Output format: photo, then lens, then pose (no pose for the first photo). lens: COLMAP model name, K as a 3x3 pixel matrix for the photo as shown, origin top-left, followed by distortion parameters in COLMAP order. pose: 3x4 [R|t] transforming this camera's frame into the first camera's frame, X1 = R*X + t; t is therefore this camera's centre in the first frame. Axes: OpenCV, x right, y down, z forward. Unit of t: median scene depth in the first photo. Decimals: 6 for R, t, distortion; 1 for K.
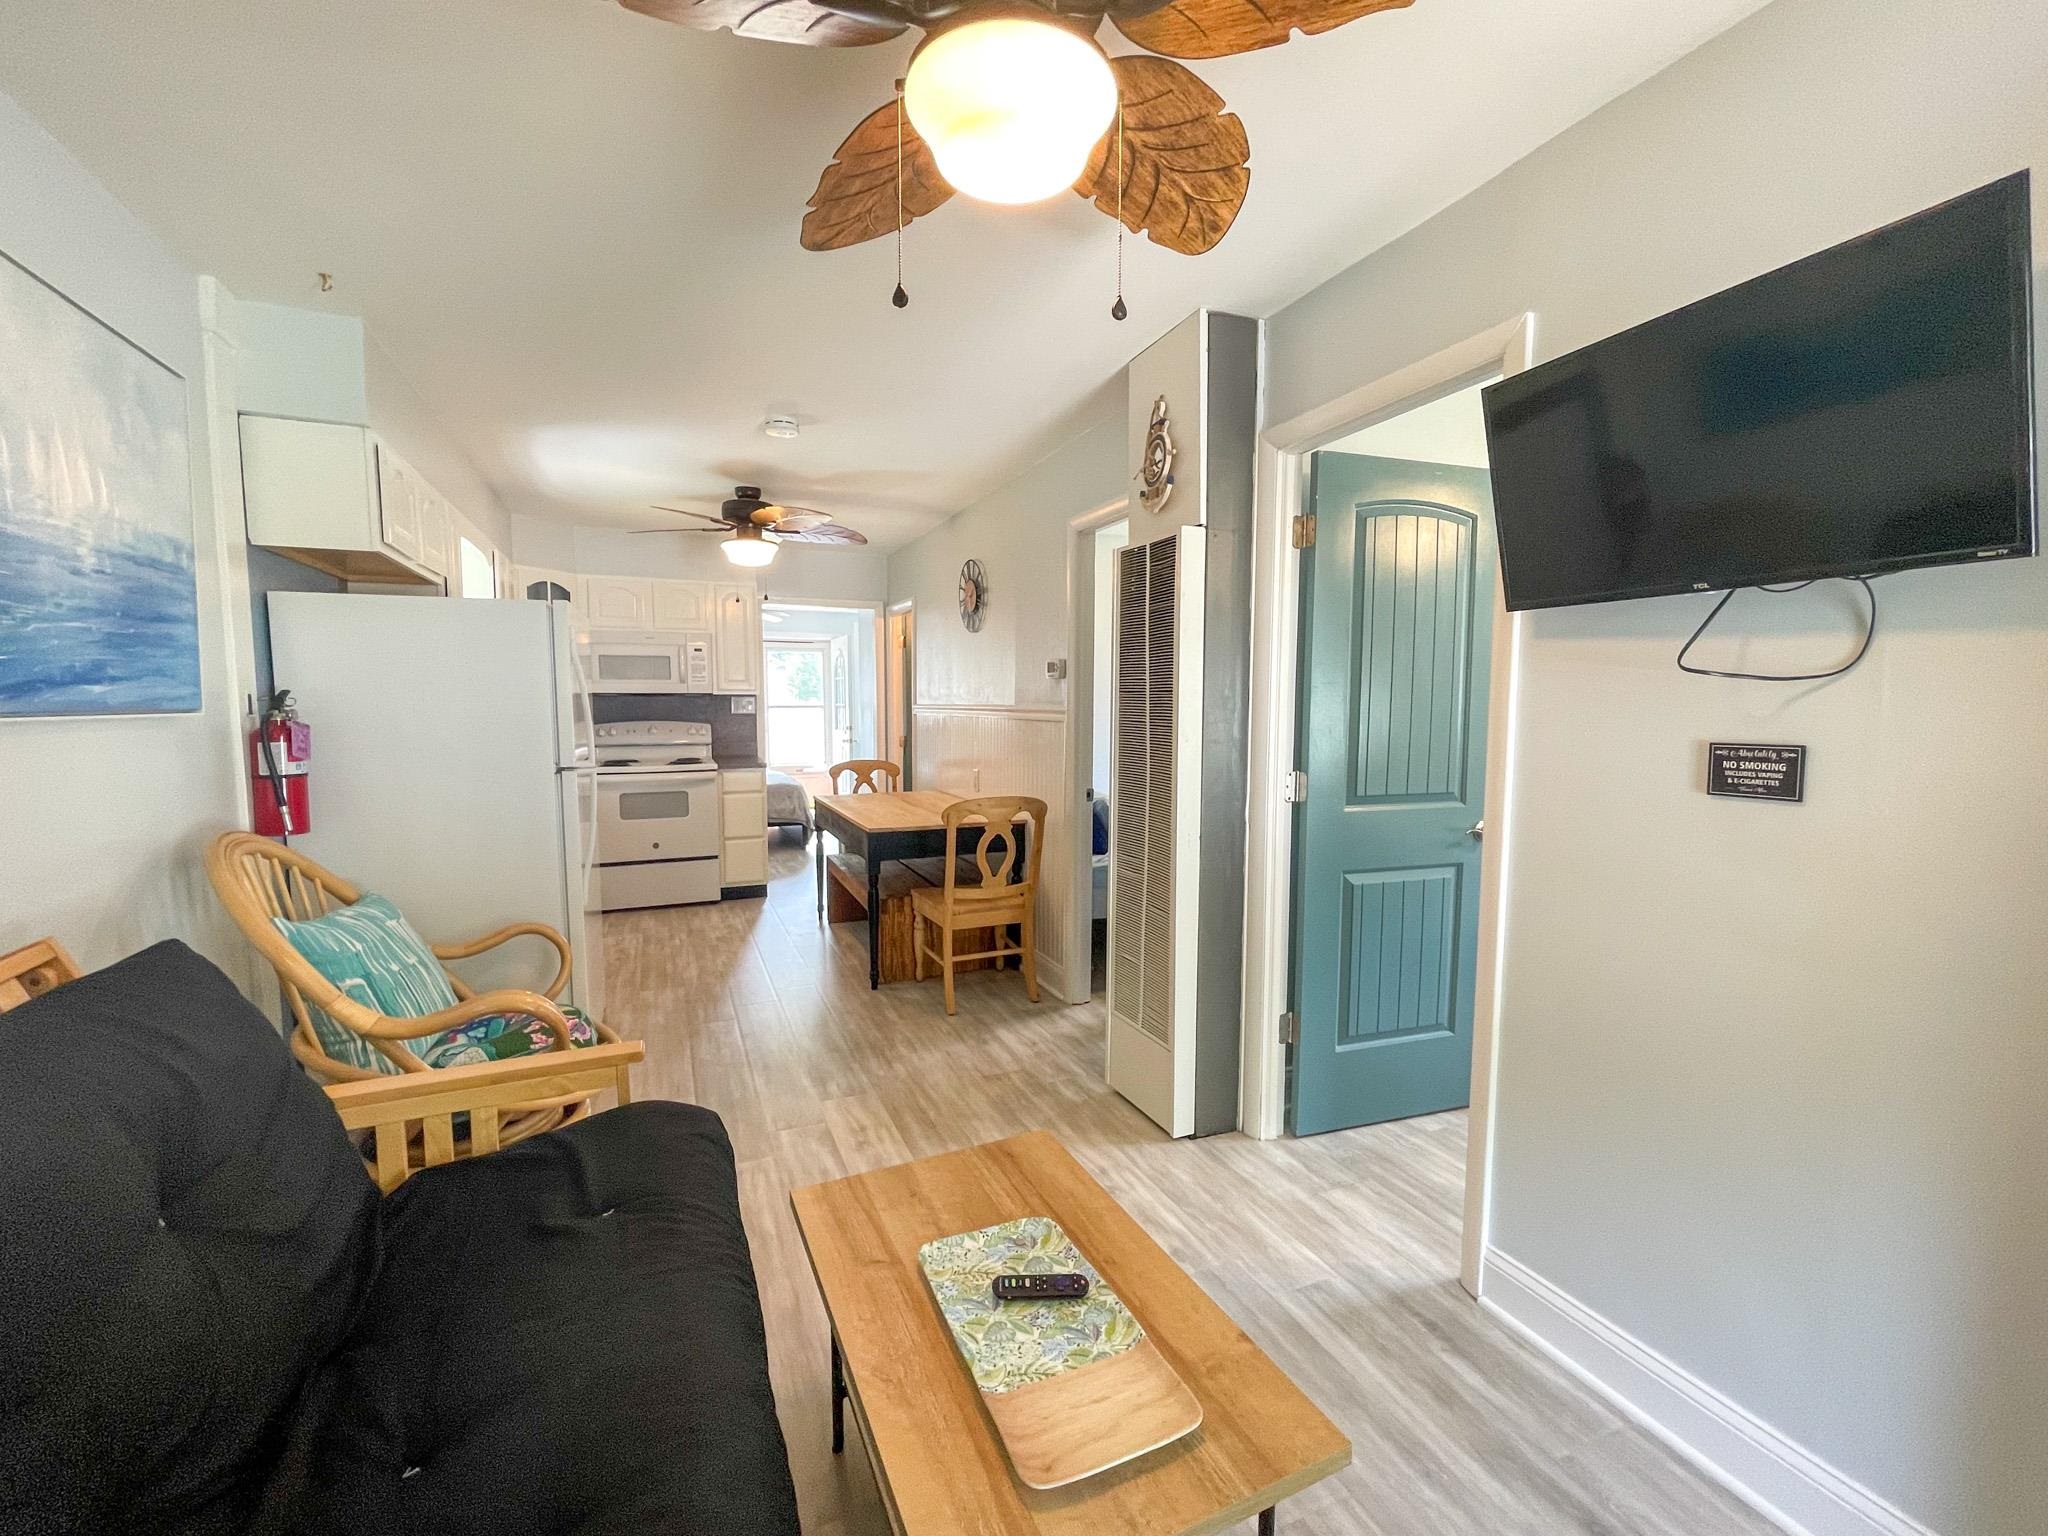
lens RADIAL K [[853.8, 0, 1033.8], [0, 853.8, 767.6], [0, 0, 1]] dist [-0.003996, -0.000039]
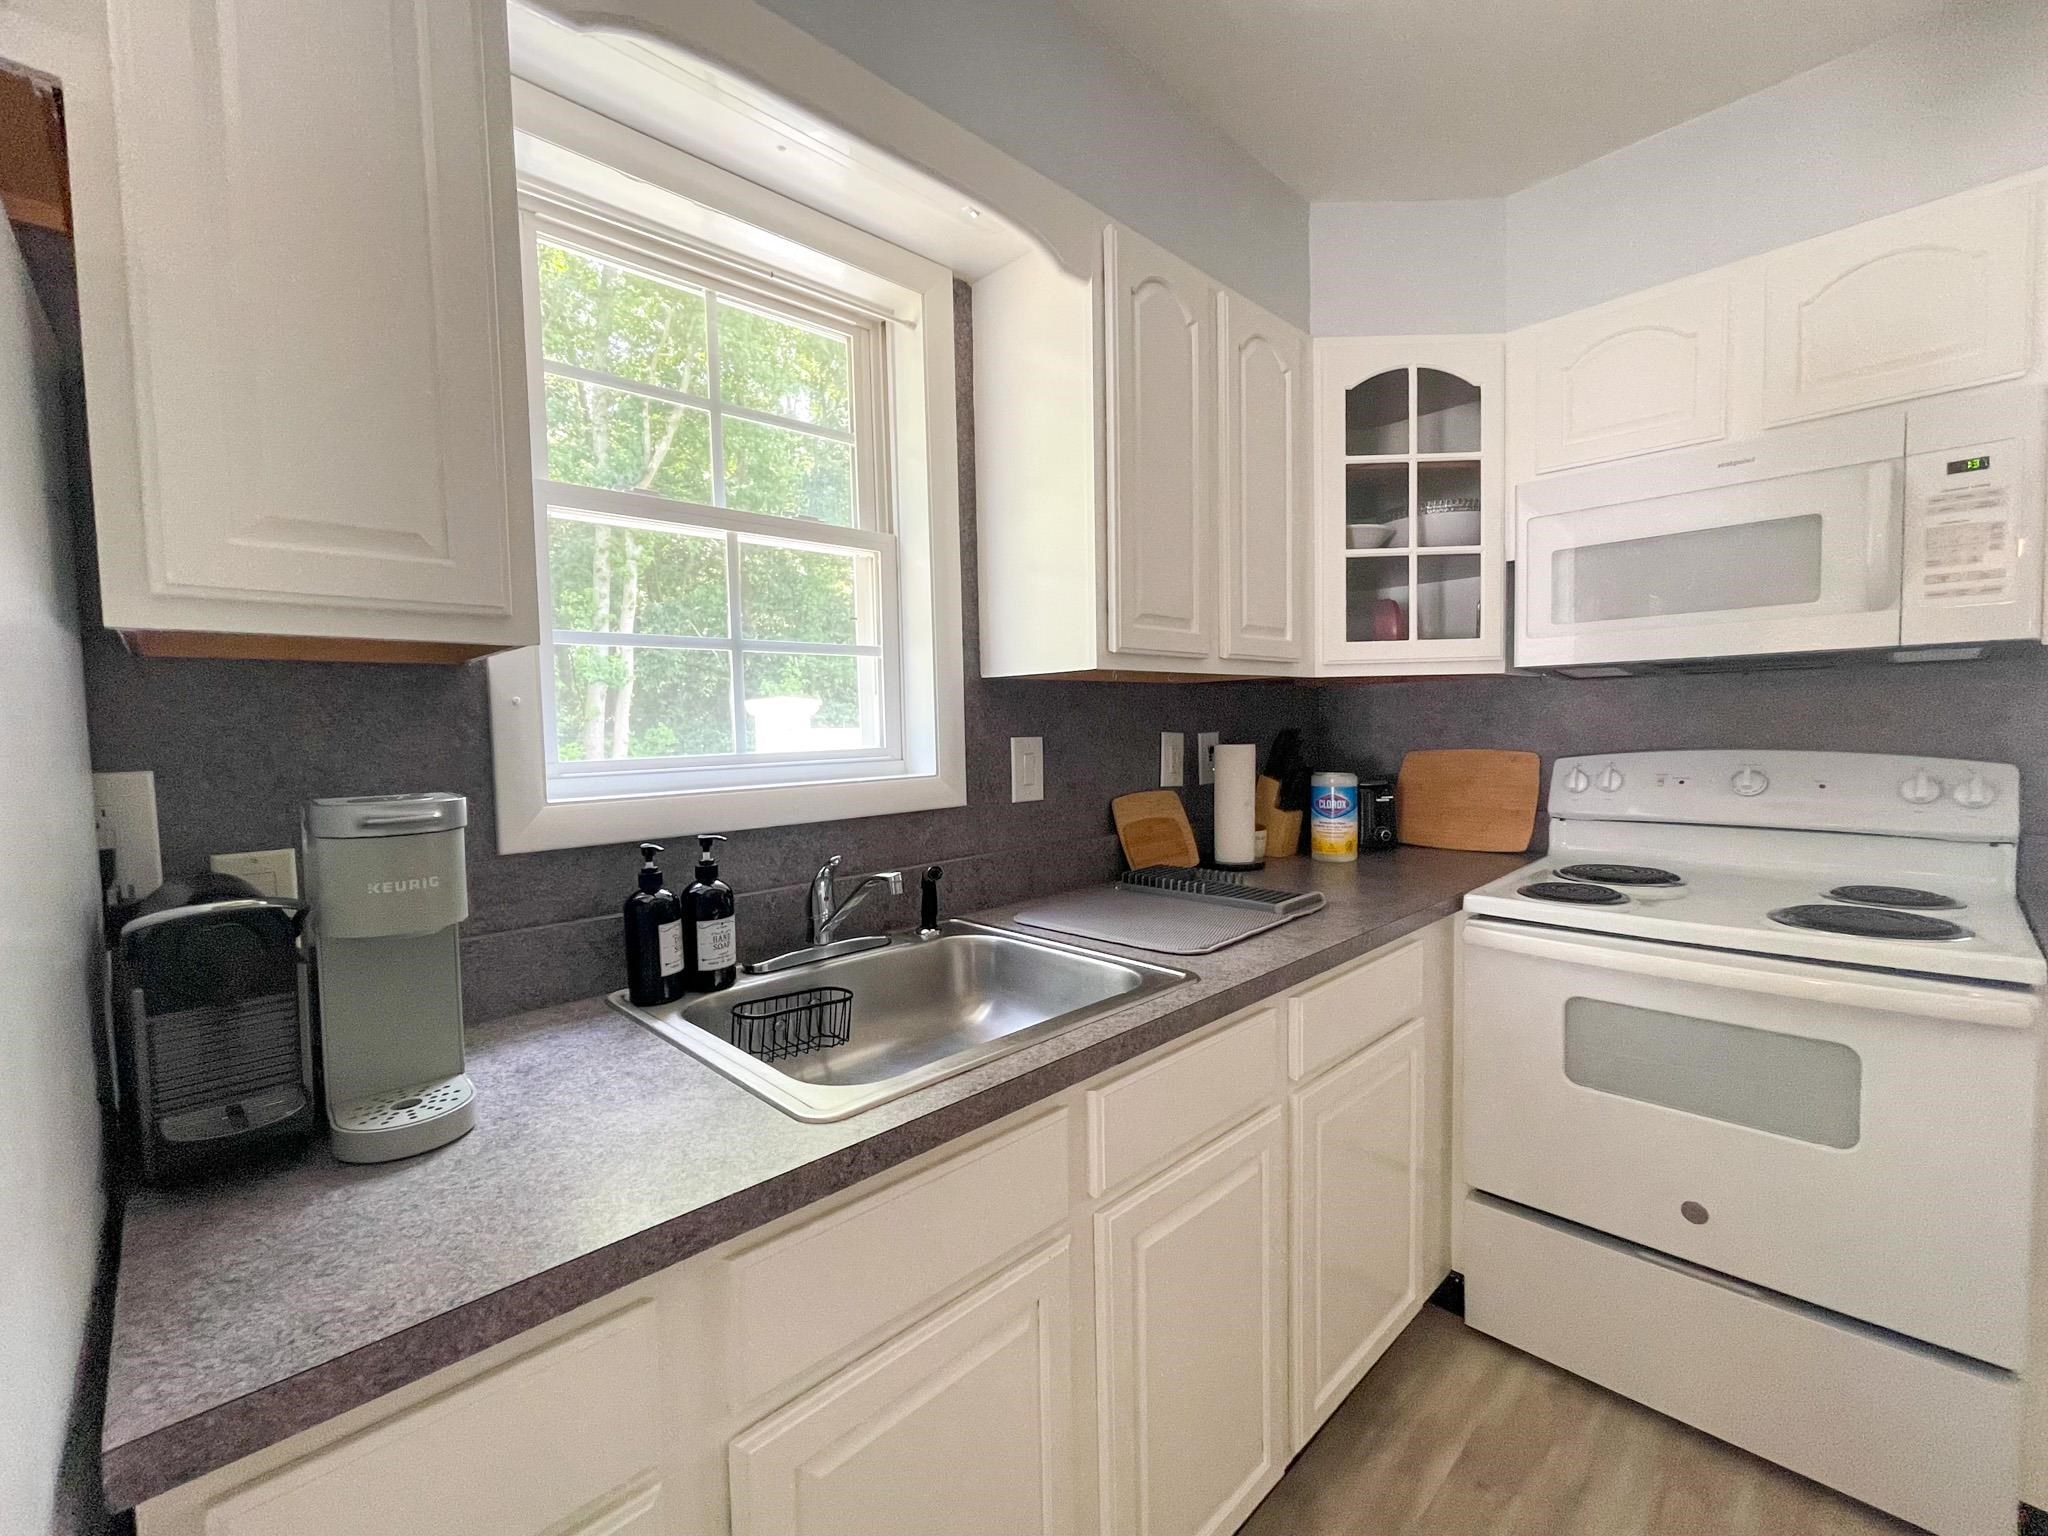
lens RADIAL K [[853.8, 0, 1033.8], [0, 853.8, 767.6], [0, 0, 1]] dist [-0.003996, -0.000039]
pose [[0.336148, 0.034477, -0.941178, -0.586232], [-0.053038, 0.998437, 0.017632, -0.096288], [0.940315, 0.043991, 0.337451, 1.565400]]
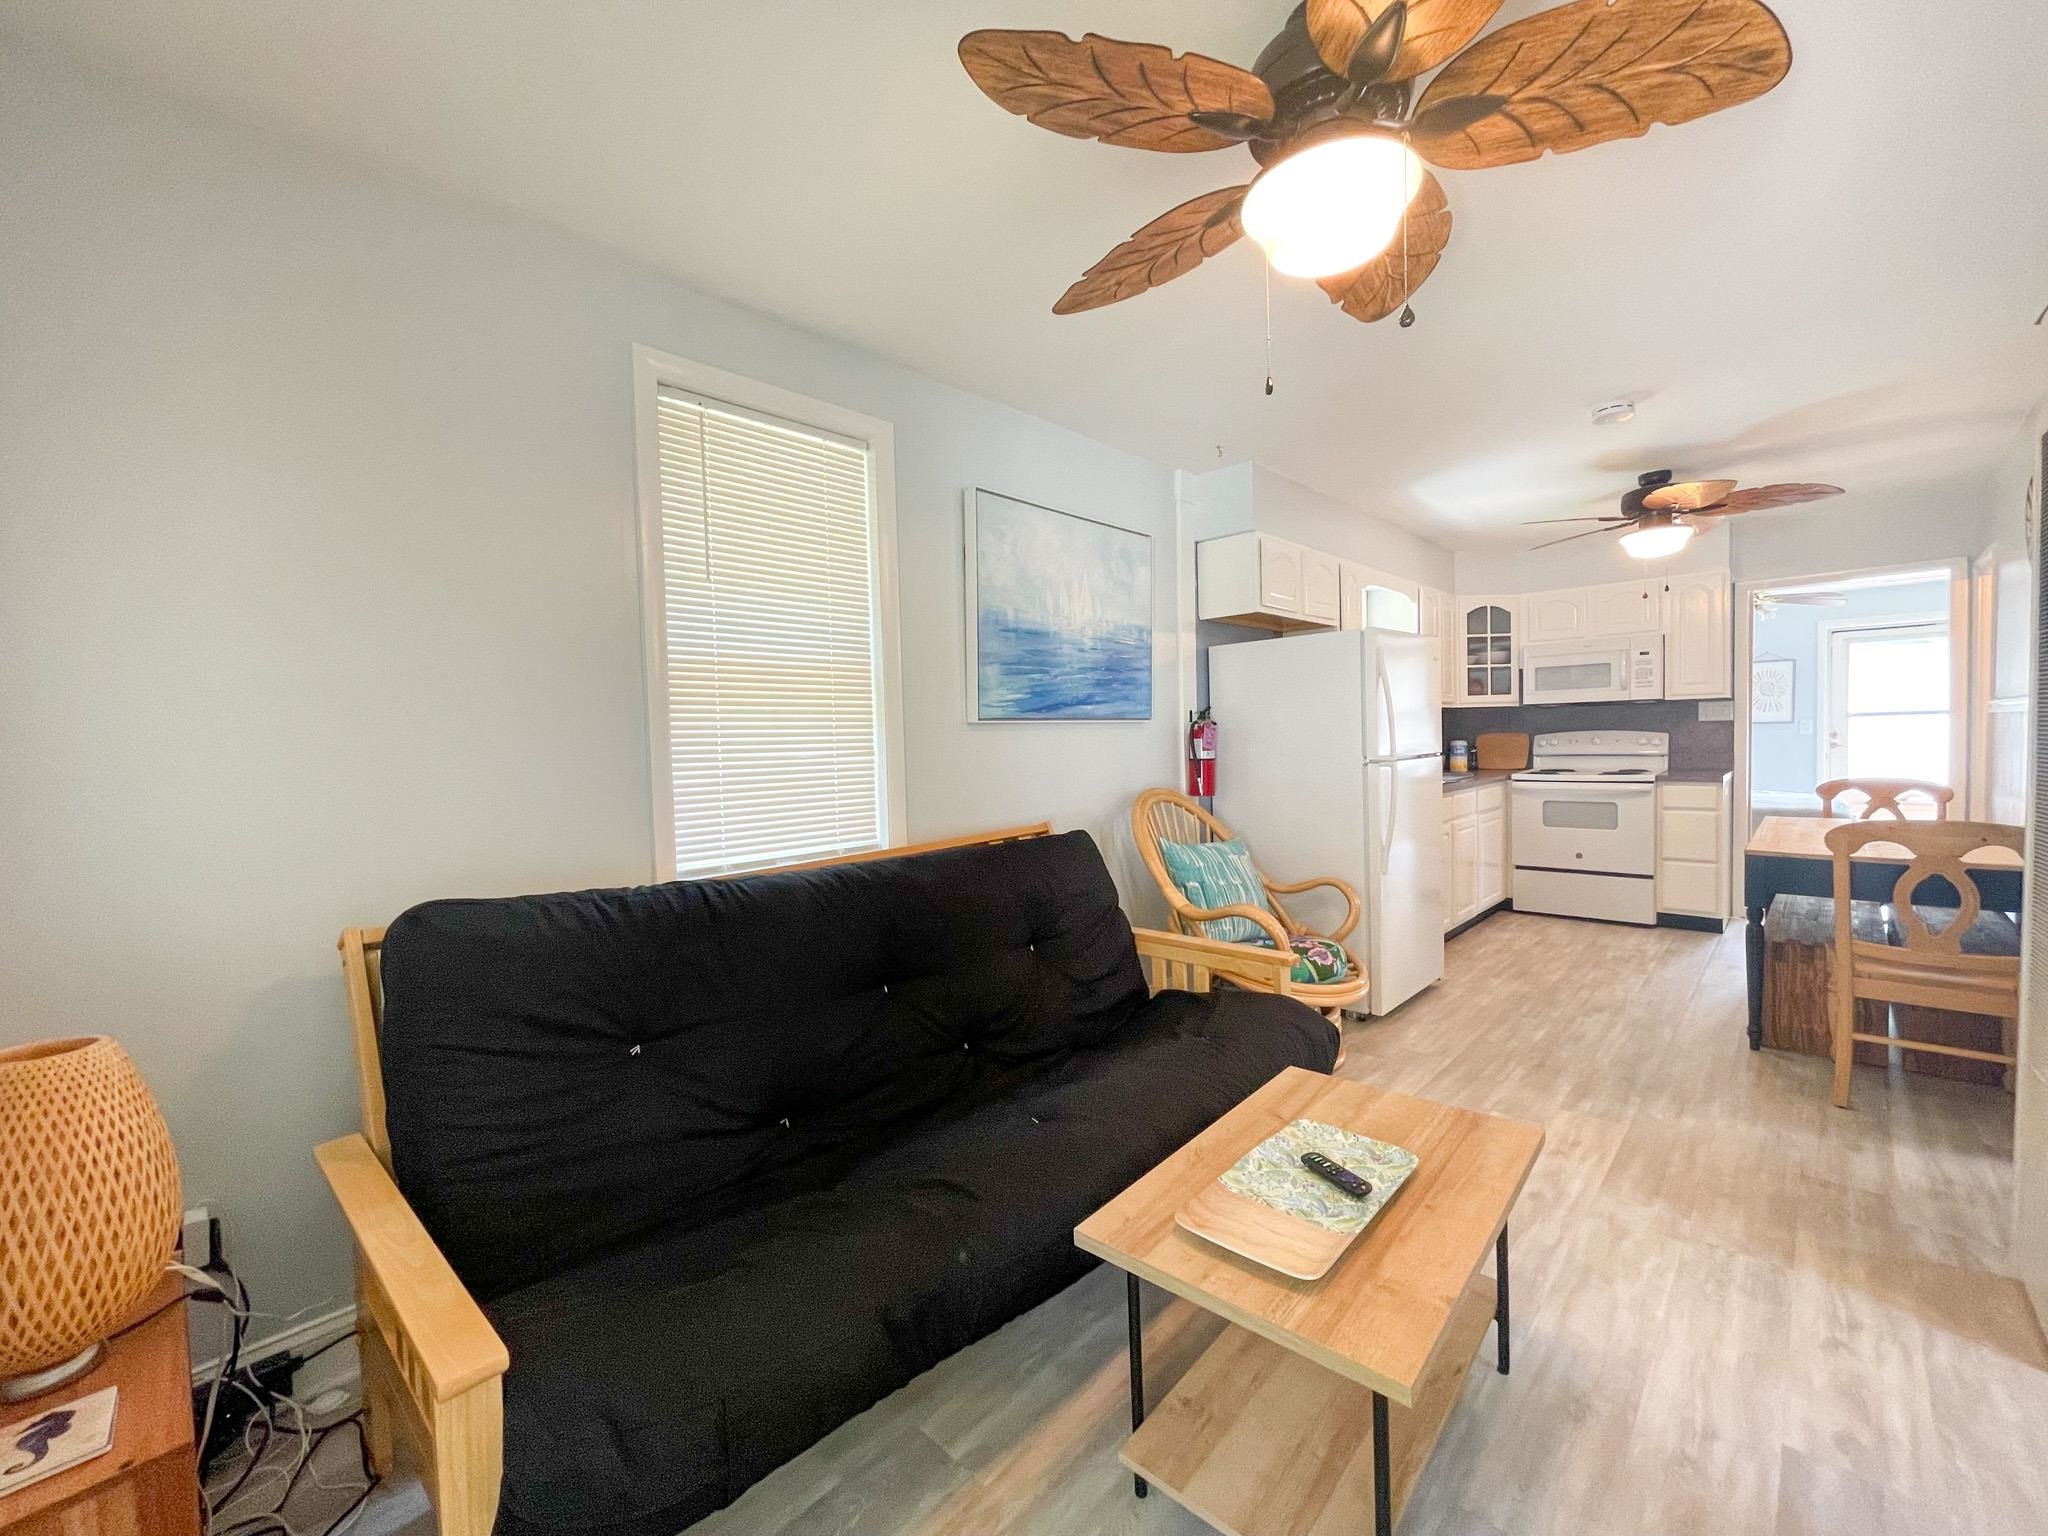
lens RADIAL K [[853.8, 0, 1033.8], [0, 853.8, 767.6], [0, 0, 1]] dist [-0.003996, -0.000039]
pose [[0.384271, 0.017980, -0.923045, 0.494950], [-0.044399, 0.999013, 0.000976, 0.036964], [0.922152, 0.040607, 0.384690, 0.077675]]
